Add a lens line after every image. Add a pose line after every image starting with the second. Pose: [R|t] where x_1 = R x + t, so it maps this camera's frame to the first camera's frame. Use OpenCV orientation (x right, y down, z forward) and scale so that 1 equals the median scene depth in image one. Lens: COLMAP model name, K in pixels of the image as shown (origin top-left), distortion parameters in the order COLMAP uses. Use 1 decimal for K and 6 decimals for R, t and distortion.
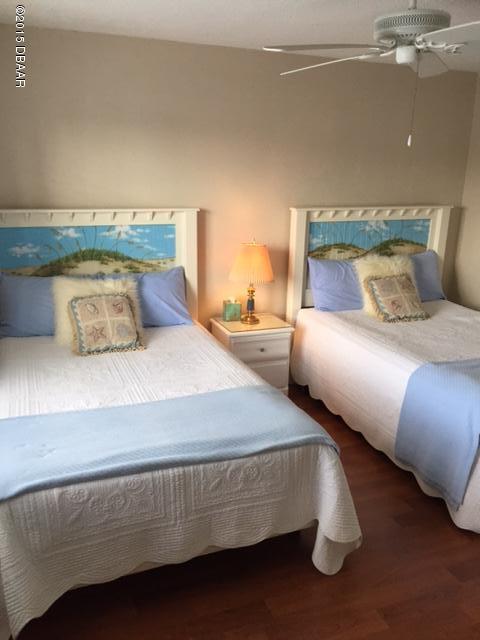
lens RADIAL K [[552.9, 0, 240.0], [0, 552.9, 320.0], [0, 0, 1]] dist [0.093431, -0.146196]
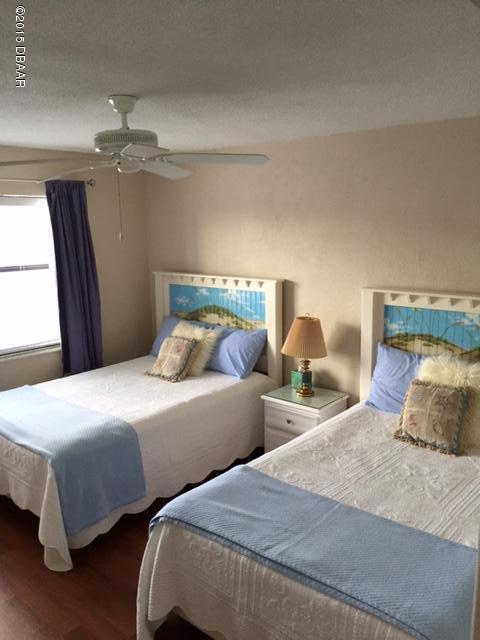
lens RADIAL K [[552.9, 0, 240.0], [0, 552.9, 320.0], [0, 0, 1]] dist [0.093431, -0.146196]
pose [[0.452932, 0.137202, -0.880924, 0.898610], [-0.210813, 0.976549, 0.043705, -0.158307], [0.866262, 0.165915, 0.471234, 0.426371]]
